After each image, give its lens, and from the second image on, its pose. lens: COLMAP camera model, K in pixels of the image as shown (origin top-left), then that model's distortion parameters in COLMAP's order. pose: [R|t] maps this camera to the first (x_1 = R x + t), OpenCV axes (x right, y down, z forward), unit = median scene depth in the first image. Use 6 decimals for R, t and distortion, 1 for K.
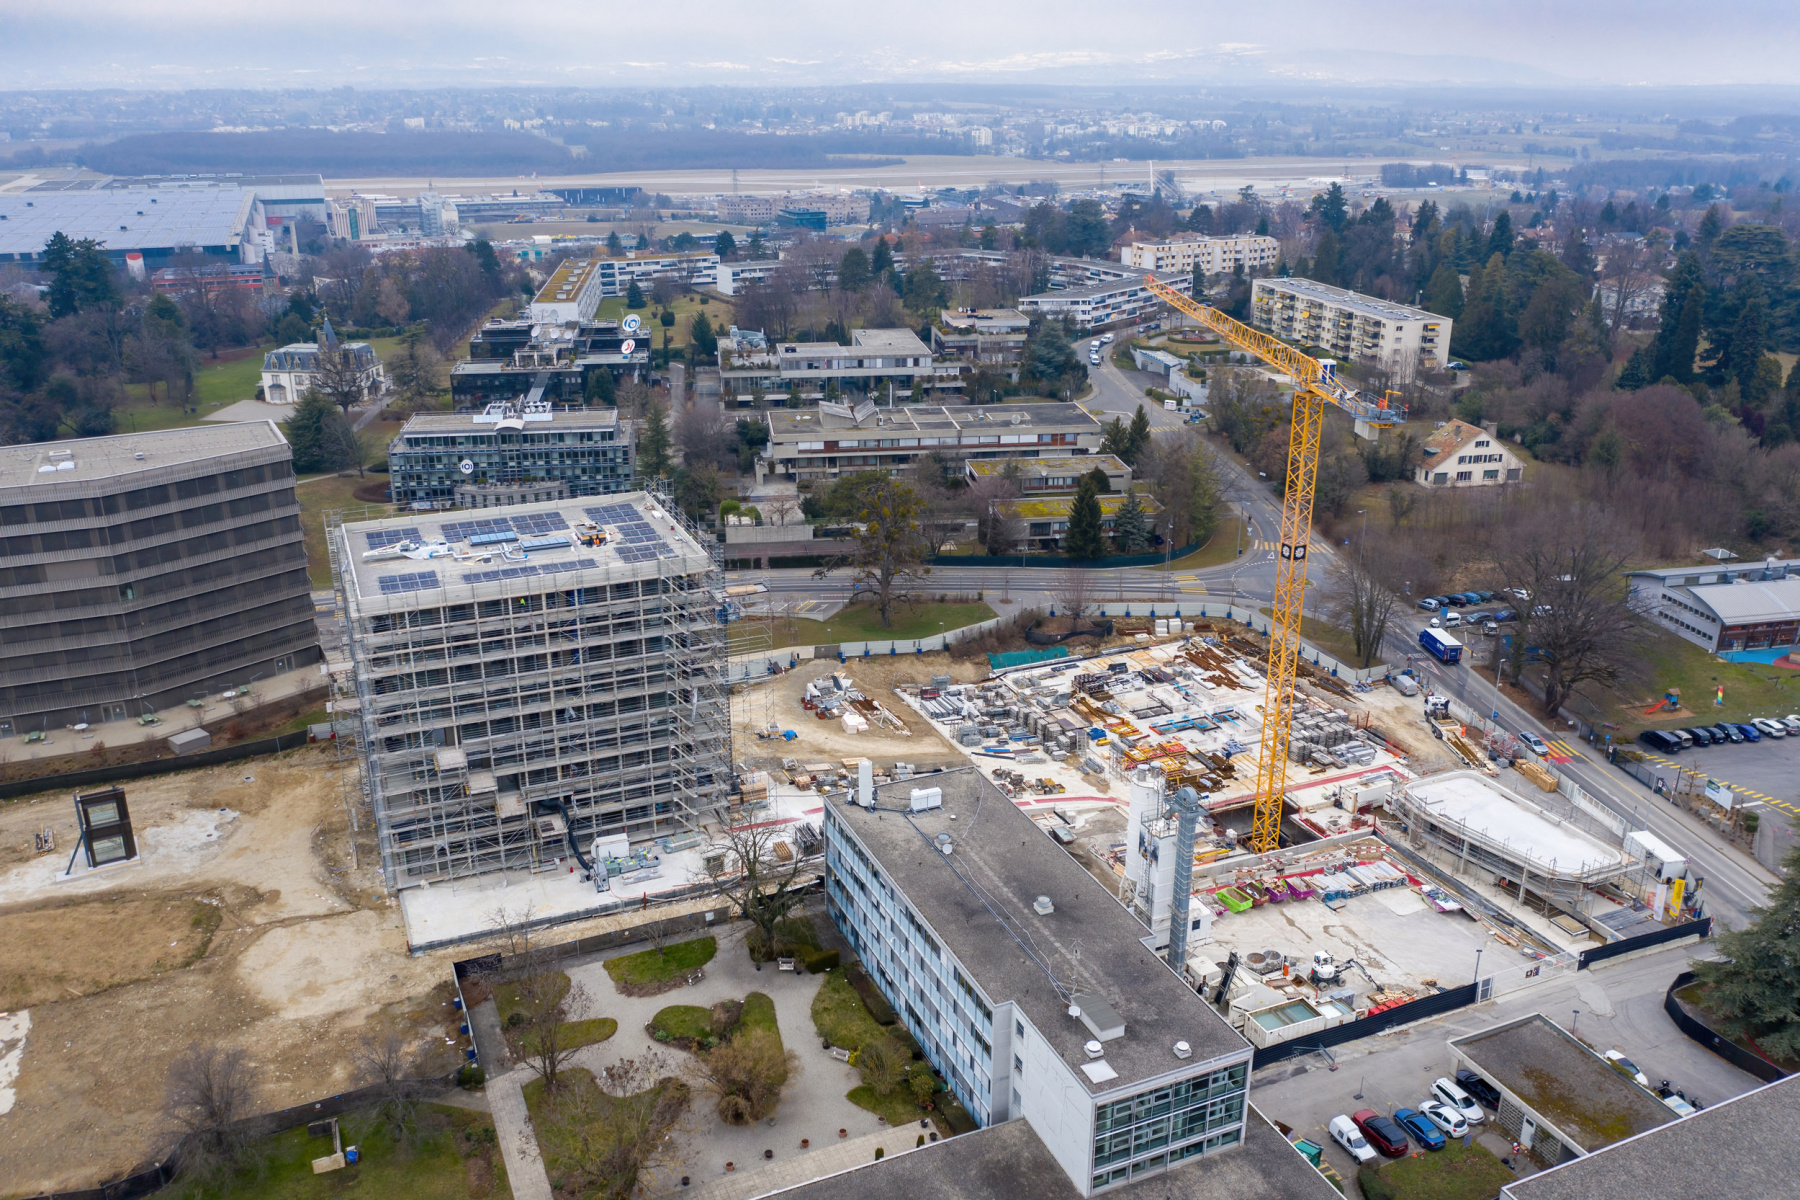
lens RADIAL K [[1433.2, 0, 900.0], [0, 1433.2, 600.0], [0, 0, 1]] dist [-0.005581, 0.003984]
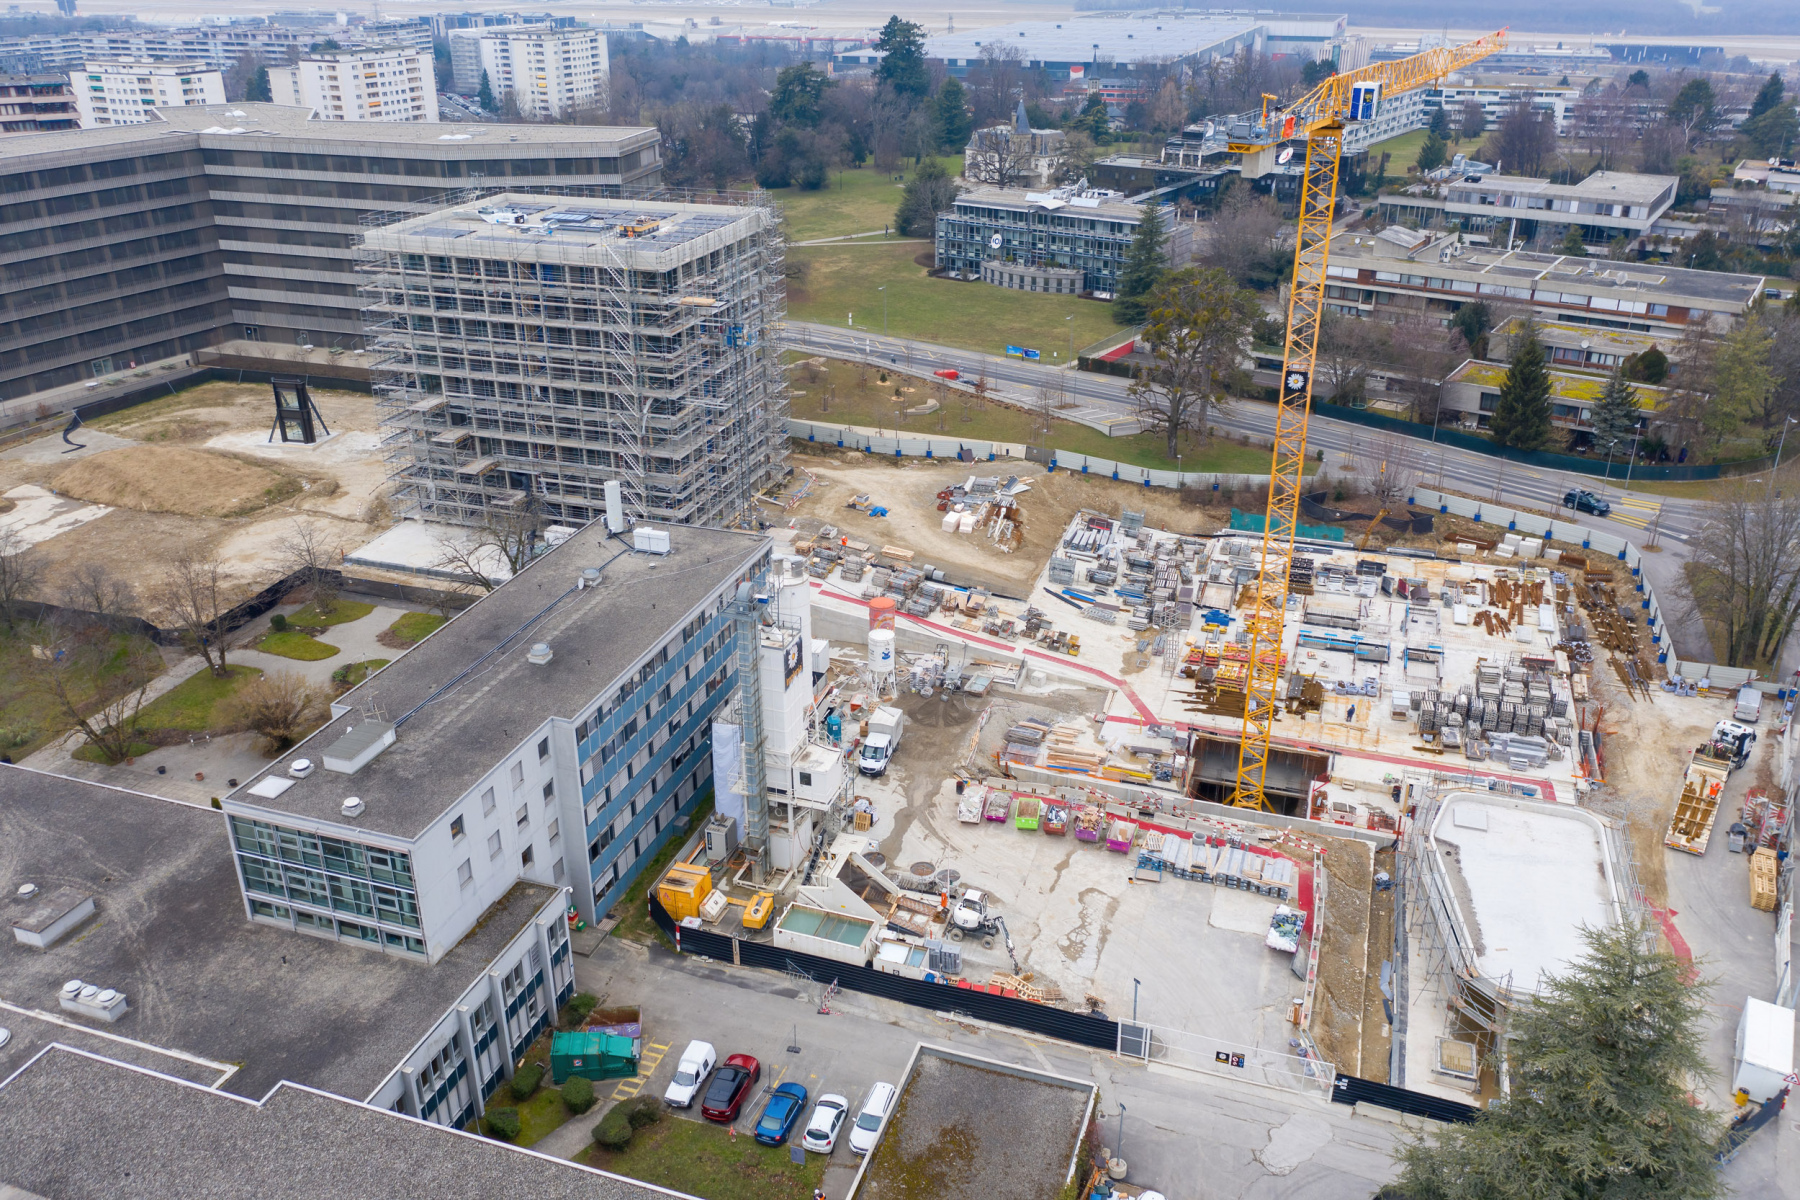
lens RADIAL K [[1433.2, 0, 900.0], [0, 1433.2, 600.0], [0, 0, 1]] dist [-0.005581, 0.003984]
pose [[0.740799, 0.279050, -0.611022, 0.419337], [-0.228019, 0.960082, 0.162016, -0.000947], [0.631842, 0.019303, 0.774857, 0.264778]]
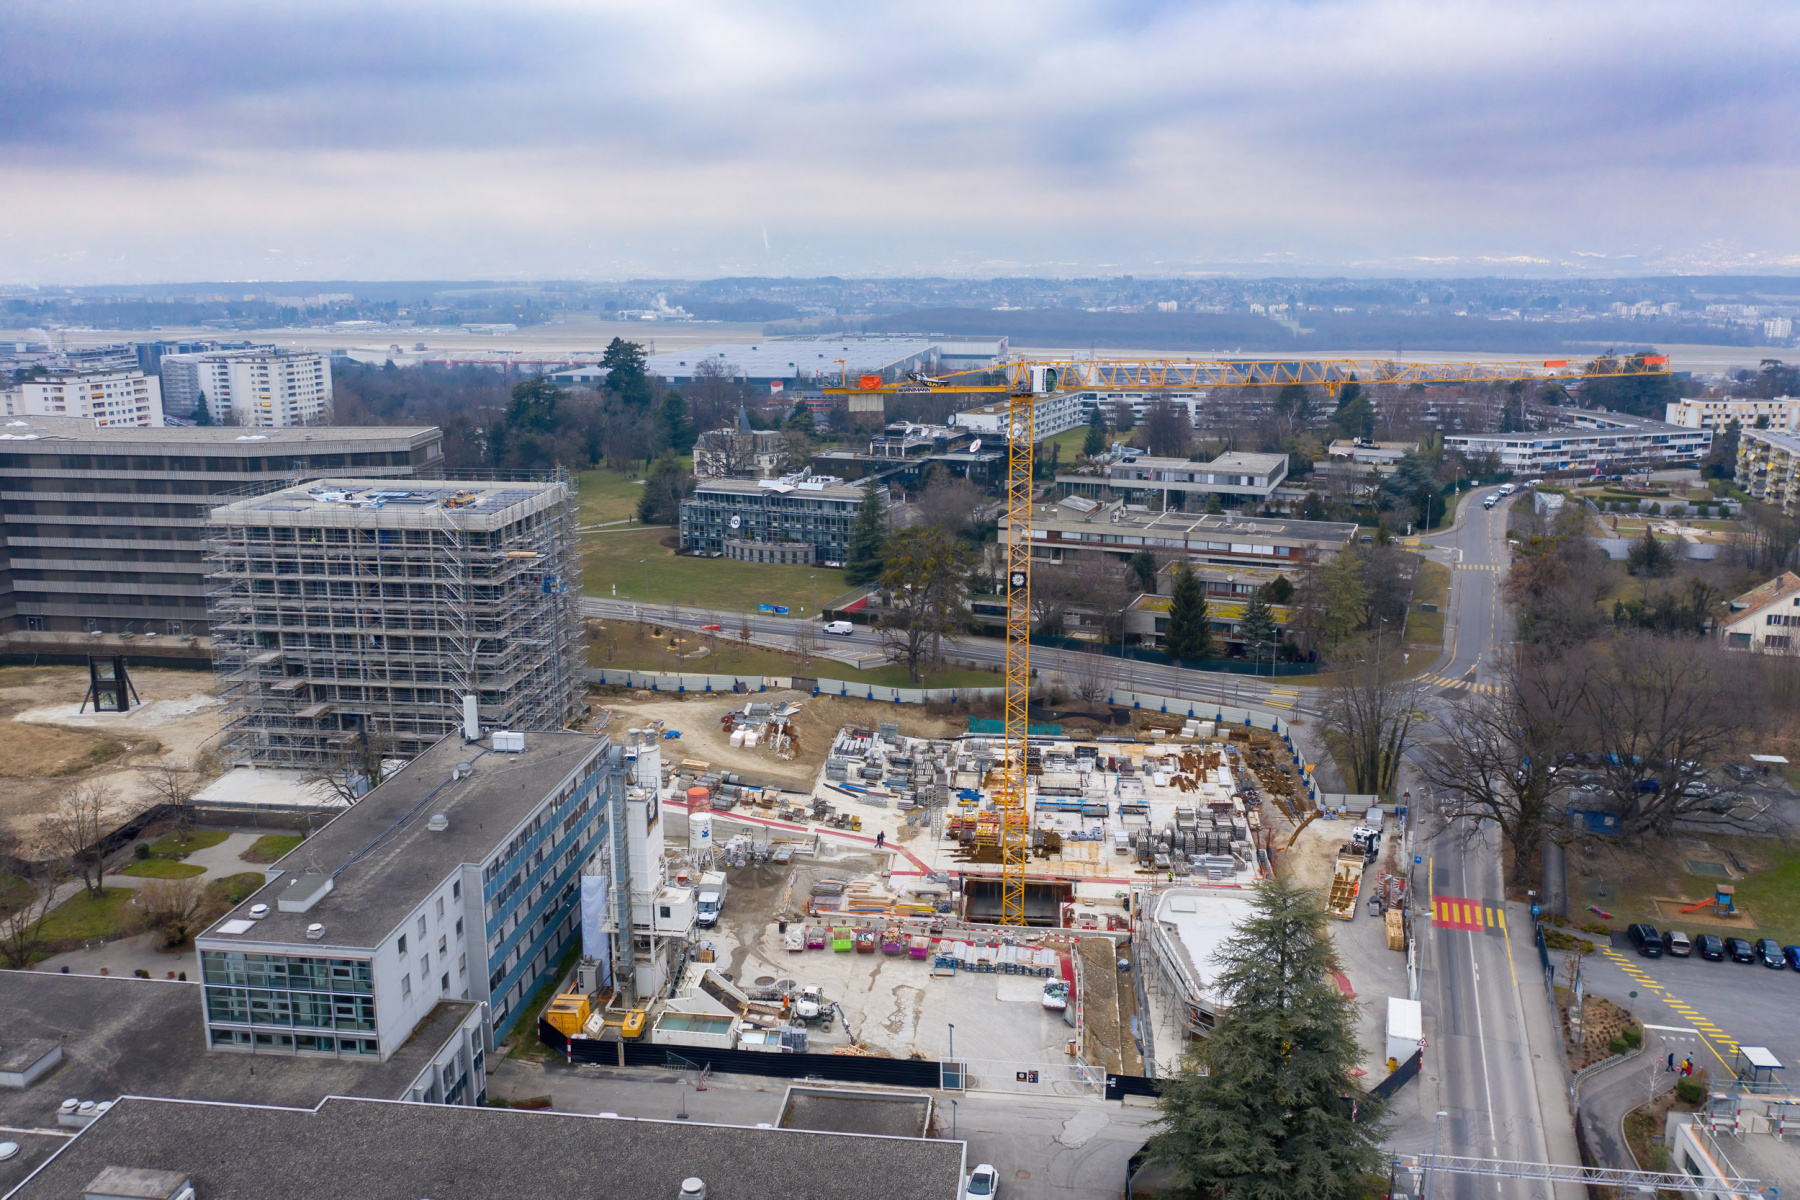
lens RADIAL K [[1437.2, 0, 900.0], [0, 1437.2, 600.0], [0, 0, 1]] dist [-0.006040, -0.004749]
pose [[0.864348, 0.110332, -0.490641, 0.474208], [-0.171927, 0.981681, -0.082124, 0.047111], [0.472592, 0.155338, 0.867483, 0.138155]]
